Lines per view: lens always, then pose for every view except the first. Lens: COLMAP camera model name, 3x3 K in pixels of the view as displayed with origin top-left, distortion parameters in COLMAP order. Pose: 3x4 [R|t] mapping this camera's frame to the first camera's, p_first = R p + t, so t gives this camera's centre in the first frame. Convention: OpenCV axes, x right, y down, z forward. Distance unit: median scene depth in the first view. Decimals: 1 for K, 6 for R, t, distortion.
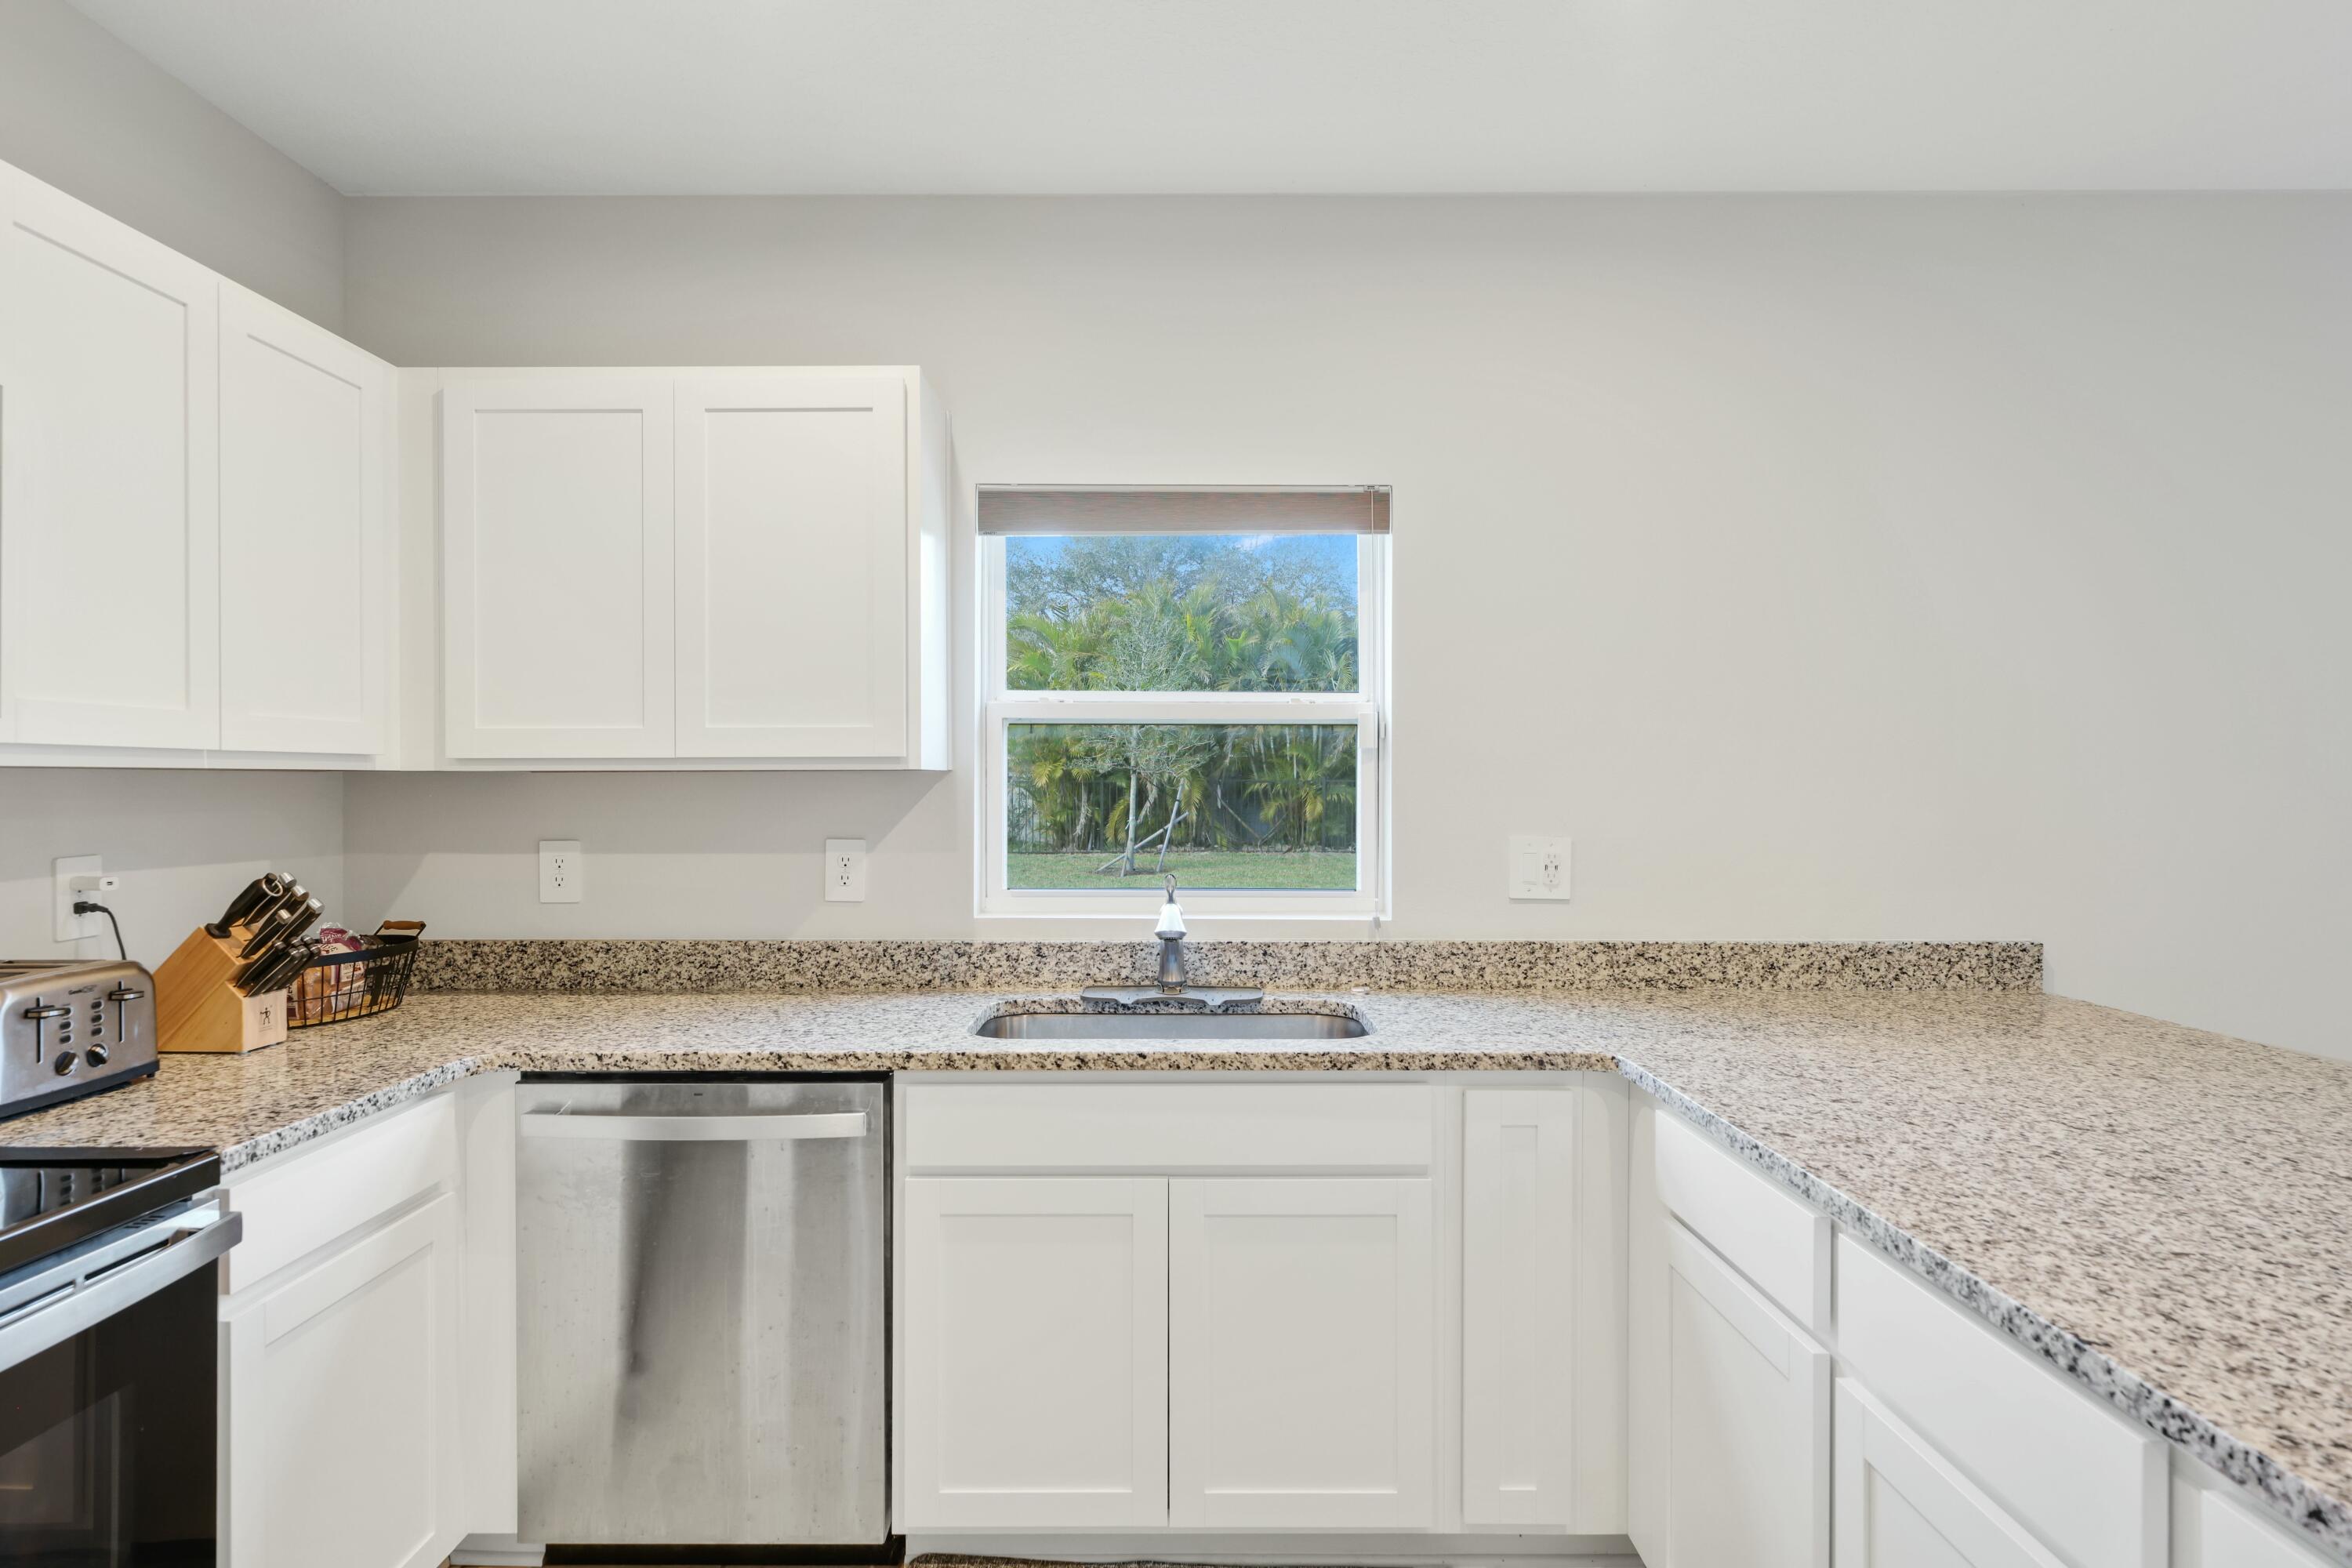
lens RADIAL K [[1263.1, 0, 1177.0], [0, 1263.1, 784.5], [0, 0, 1]] dist [-0.000132, 0.000740]
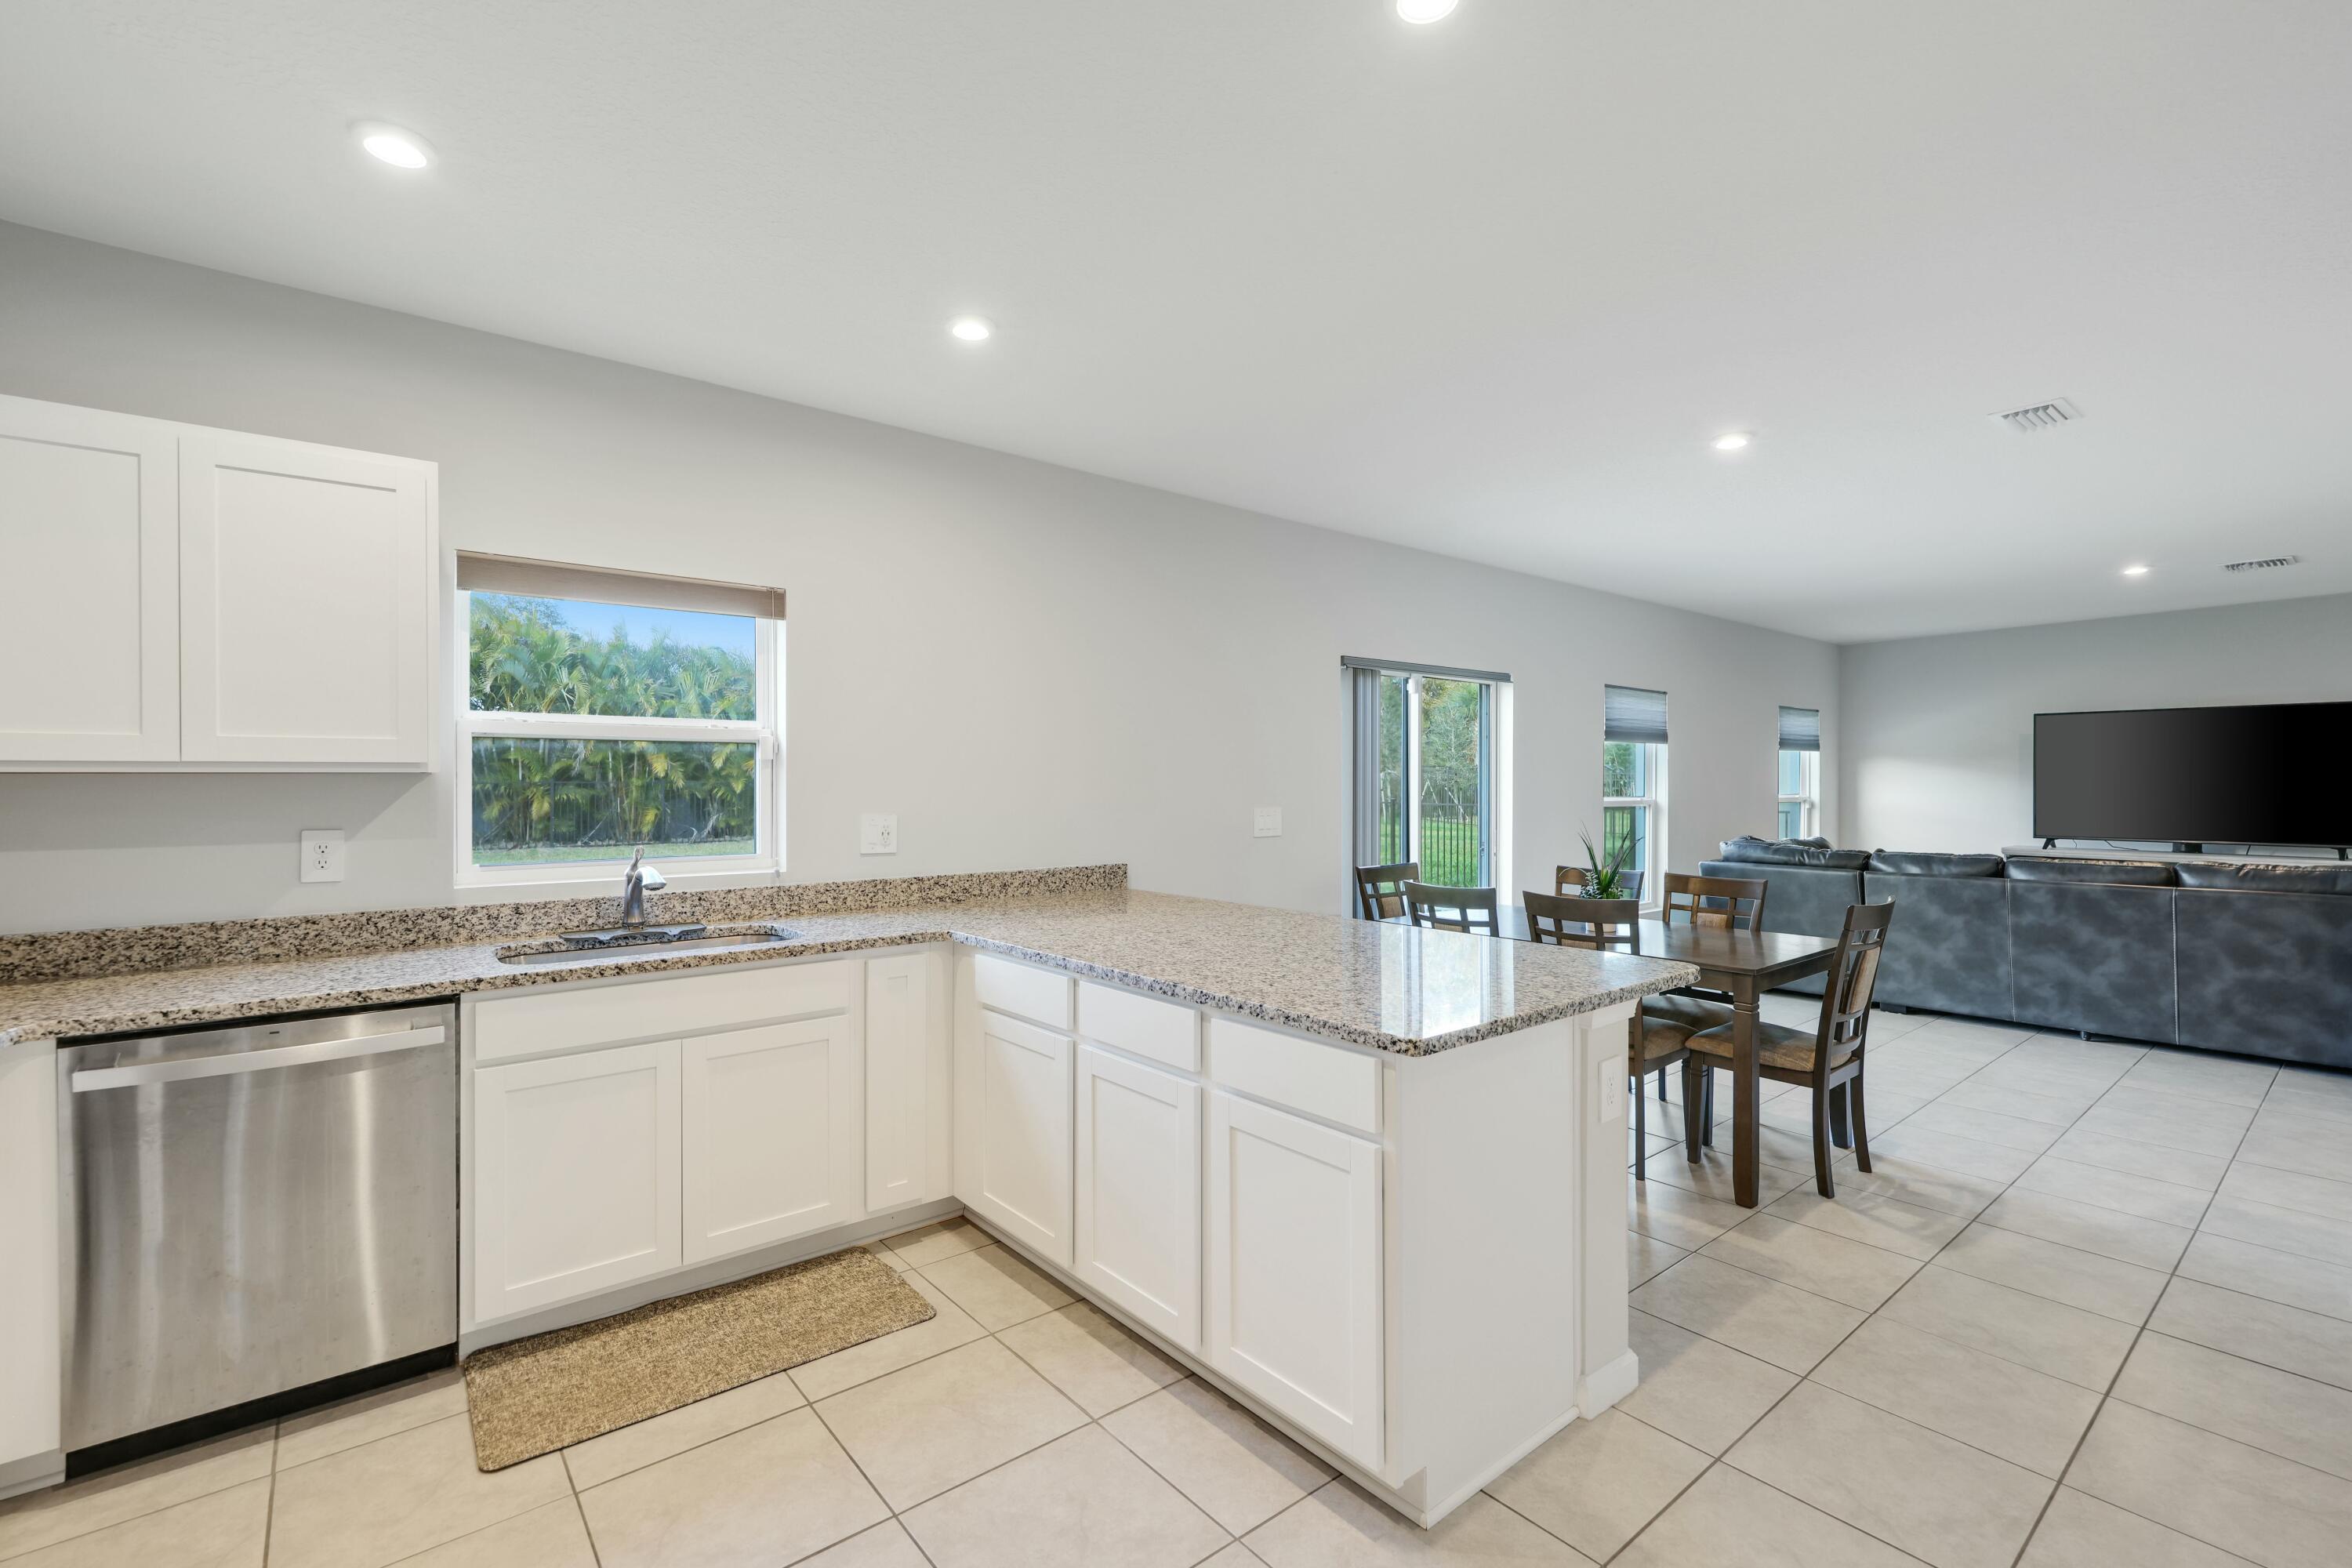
lens RADIAL K [[1025.8, 0, 1180.9], [0, 1025.8, 780.7], [0, 0, 1]] dist [-0.000251, 0.000365]
pose [[0.769362, -0.000613, 0.638813, -0.261896], [0.003505, 0.999989, -0.003262, 0.002600], [-0.638804, 0.004748, 0.769355, -0.271792]]
